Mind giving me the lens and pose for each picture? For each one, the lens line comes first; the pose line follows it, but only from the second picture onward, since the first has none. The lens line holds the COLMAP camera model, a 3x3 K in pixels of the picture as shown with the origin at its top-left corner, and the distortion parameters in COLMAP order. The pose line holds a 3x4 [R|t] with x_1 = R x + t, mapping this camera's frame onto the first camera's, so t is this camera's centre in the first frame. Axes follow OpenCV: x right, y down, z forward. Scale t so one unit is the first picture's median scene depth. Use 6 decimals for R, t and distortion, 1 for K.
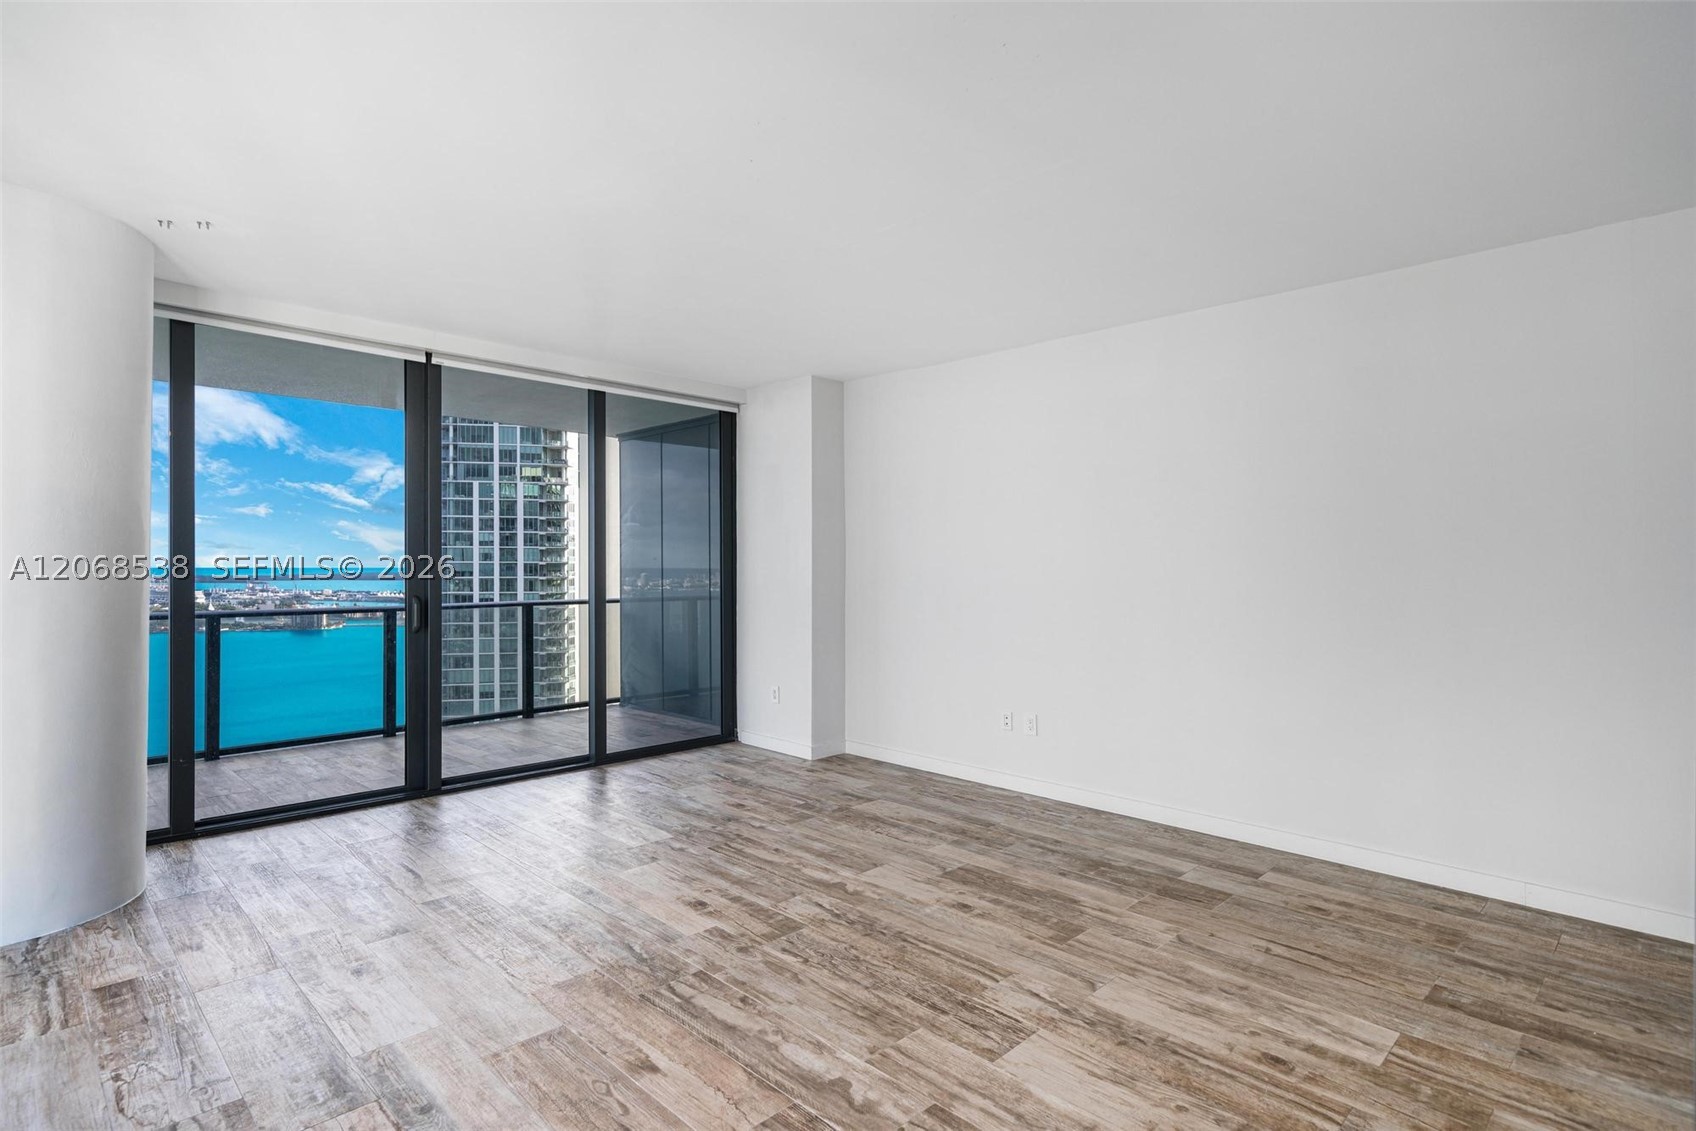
lens RADIAL K [[841.8, 0, 848.0], [0, 841.8, 565.5], [0, 0, 1]] dist [0.001862, 0.000311]
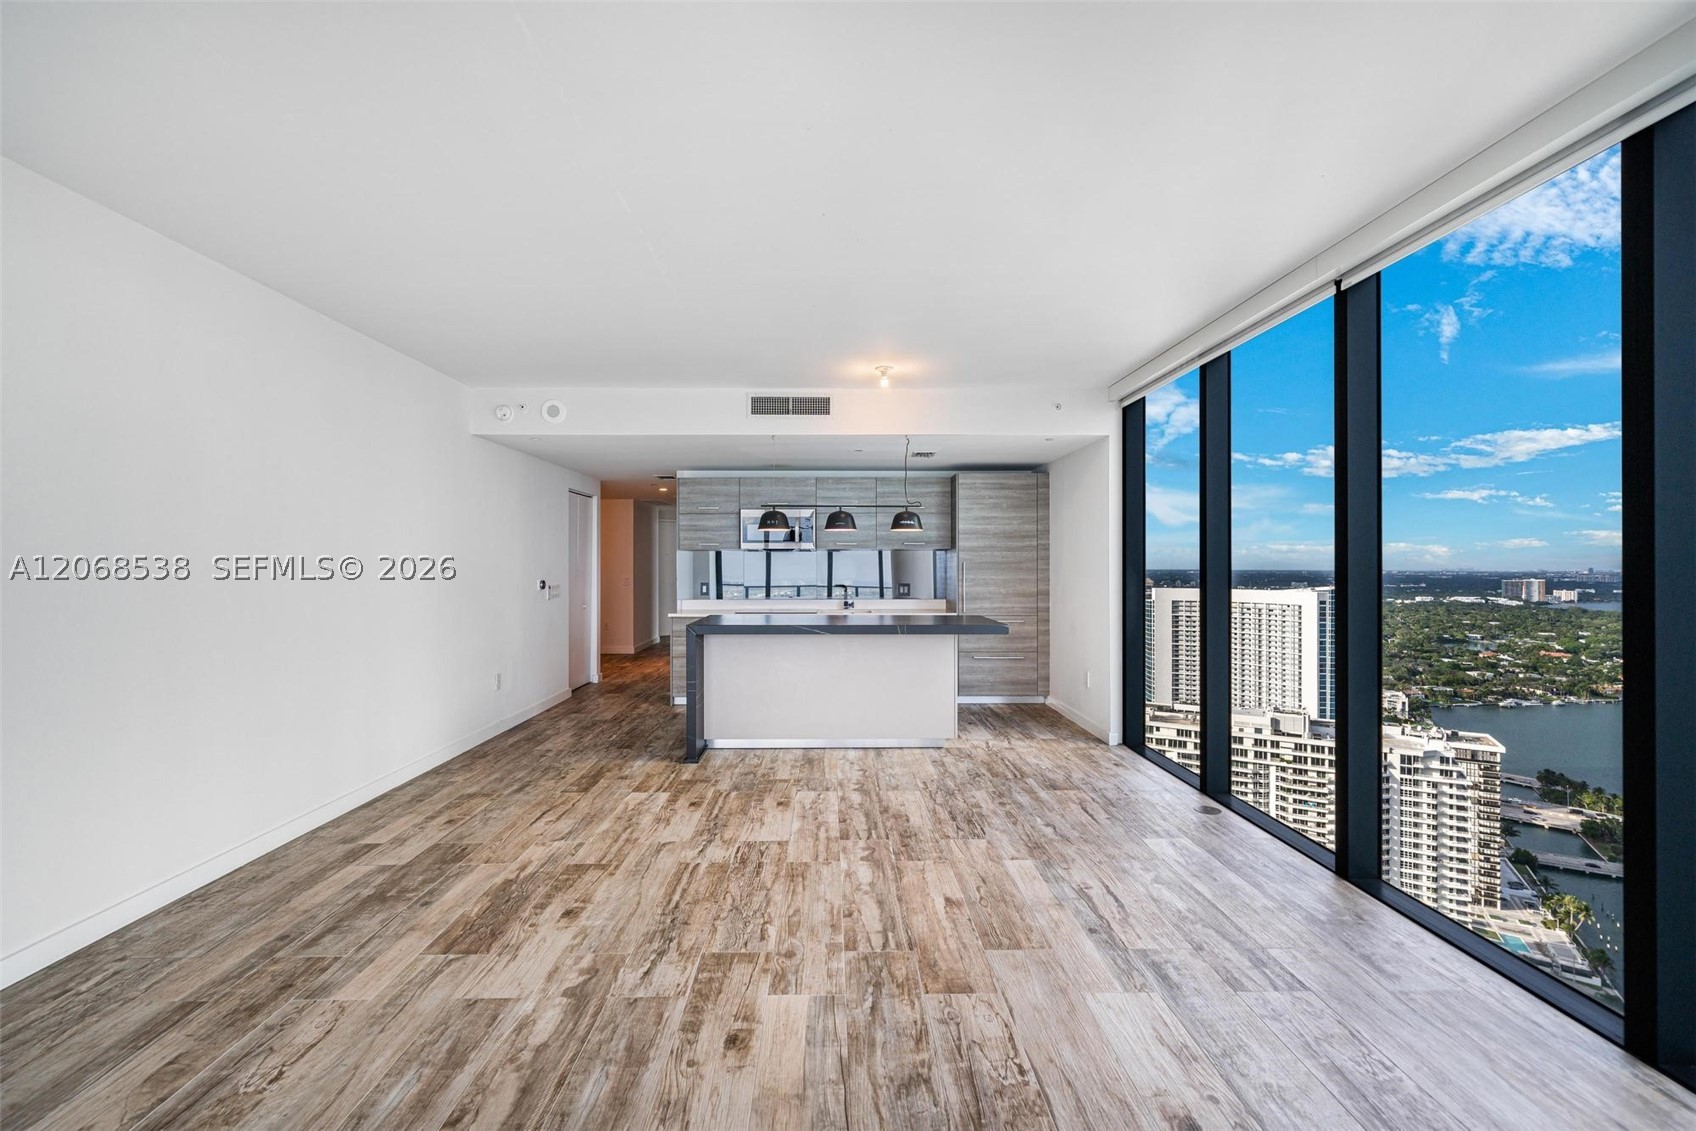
lens RADIAL K [[707.7, 0, 833.6], [0, 707.7, 565.1], [0, 0, 1]] dist [-0.001457, 0.000293]
pose [[-0.704180, -0.004774, 0.710005, -0.680318], [-0.001480, 0.999985, 0.005256, -0.001641], [-0.710019, 0.002650, -0.704177, 1.411085]]
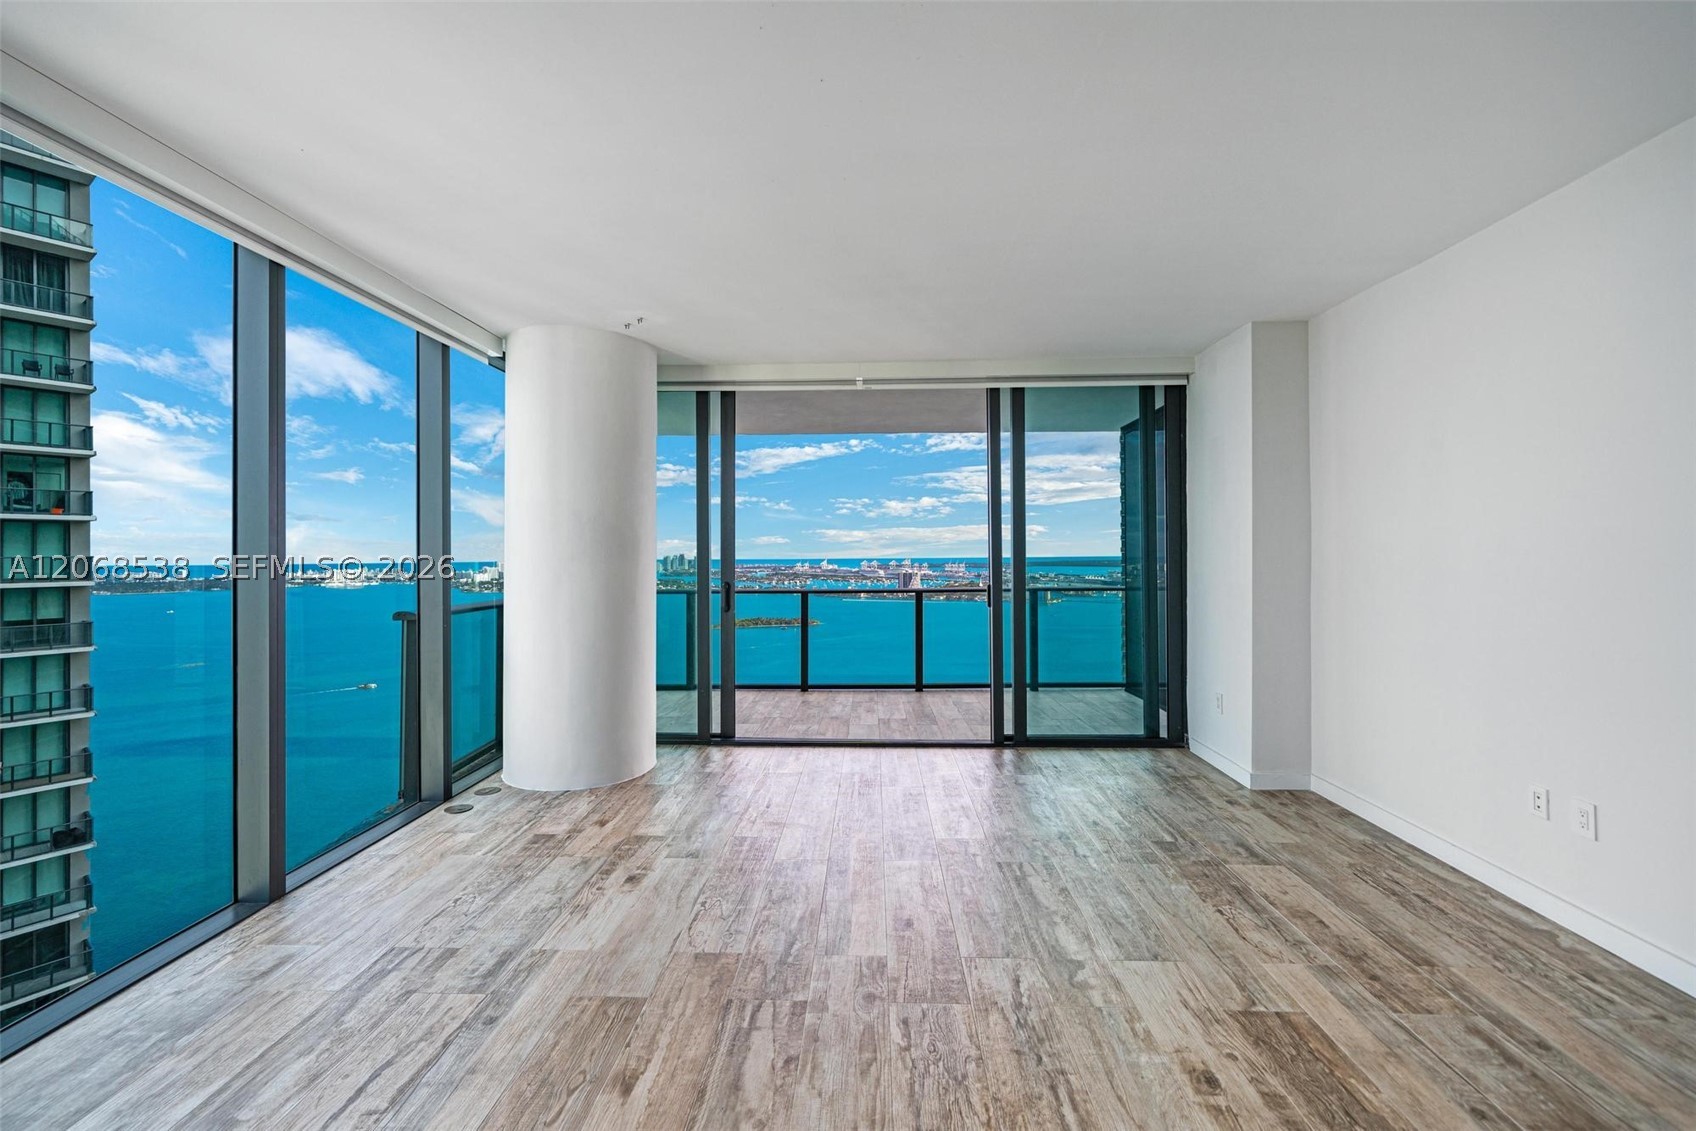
lens RADIAL K [[706.6, 0, 854.0], [0, 706.6, 550.2], [0, 0, 1]] dist [-0.001647, 0.000757]
pose [[0.680536, -0.012817, -0.732602, 0.368362], [0.008171, 0.999918, -0.009903, 0.002164], [0.732669, 0.000753, 0.680585, 0.450757]]
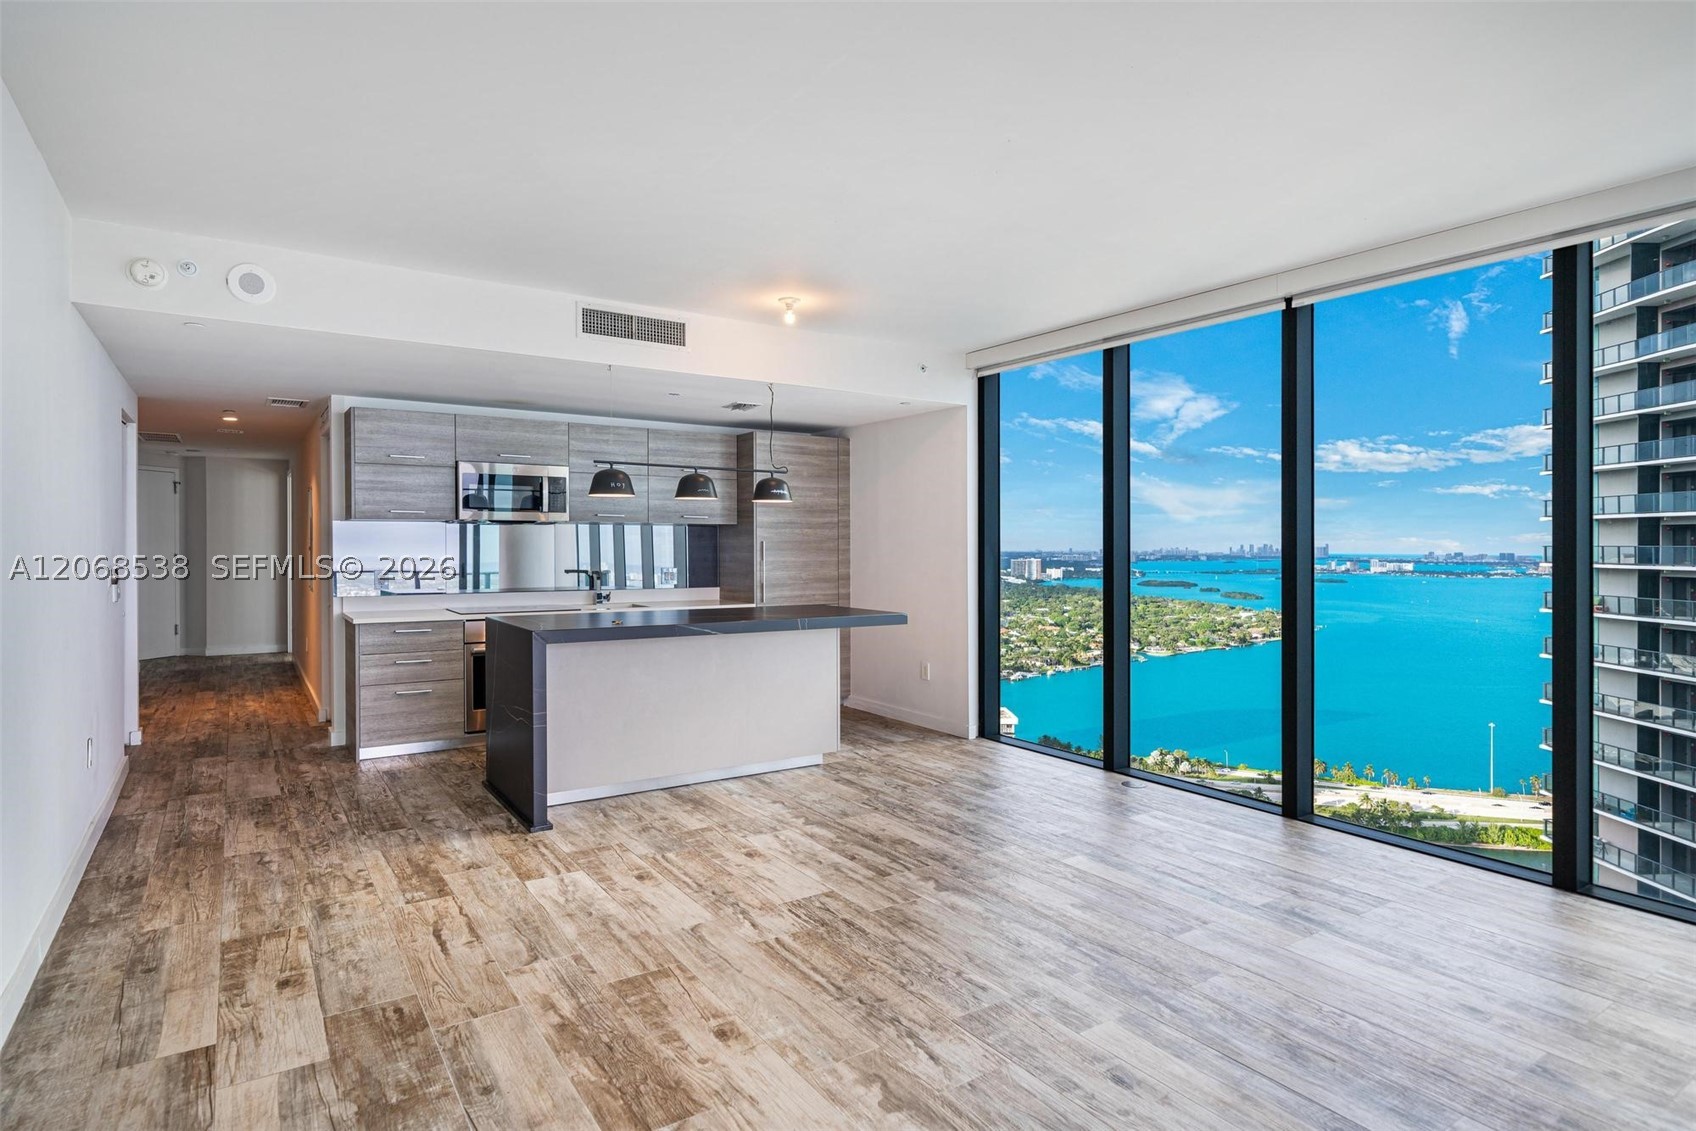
lens RADIAL K [[915.1, 0, 834.8], [0, 915.1, 548.3], [0, 0, 1]] dist [0.001285, 0.000302]
pose [[-0.976996, -0.009877, 0.213029, -0.111773], [-0.008437, 0.999935, 0.007667, -0.000631], [-0.213091, 0.005693, -0.977016, 1.781590]]
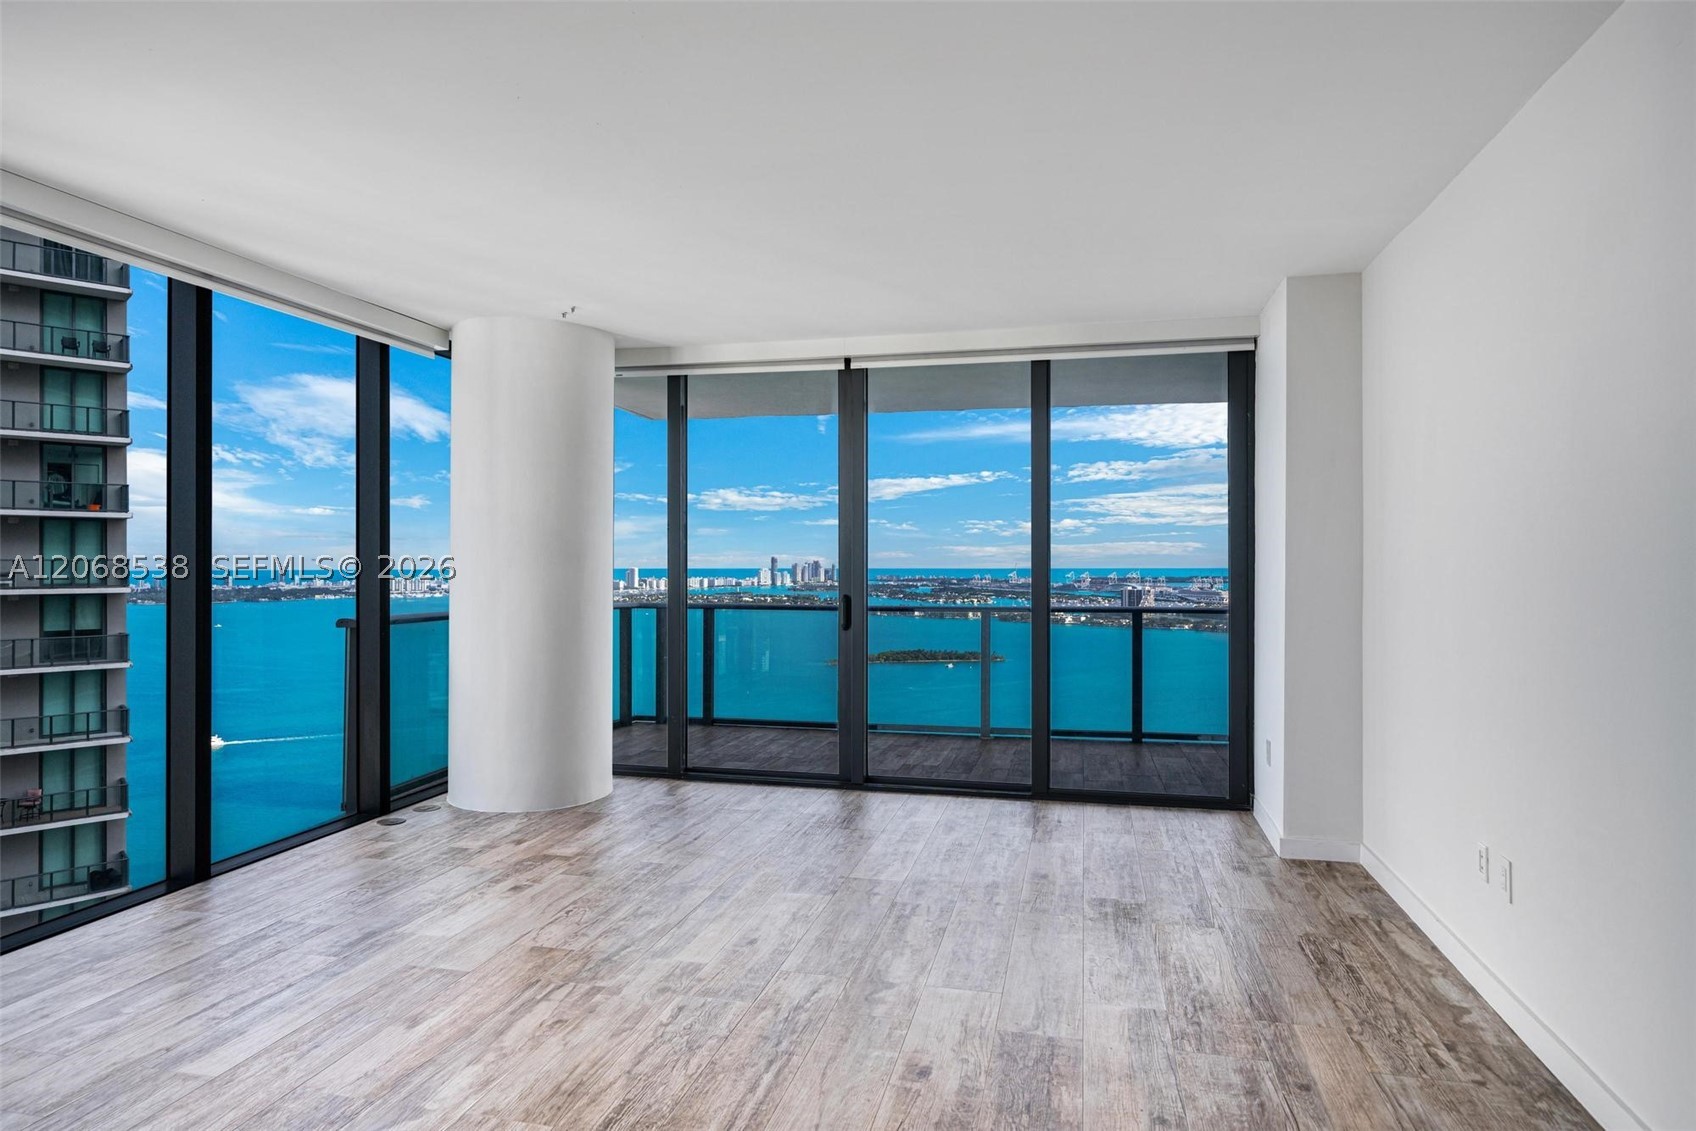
lens RADIAL K [[986.3, 0, 867.1], [0, 986.3, 560.0], [0, 0, 1]] dist [0.003705, -0.000515]
pose [[0.531562, -0.006414, -0.846995, 0.811158], [0.000598, 0.999974, -0.007197, 0.004188], [0.847019, 0.003319, 0.531552, 0.568409]]
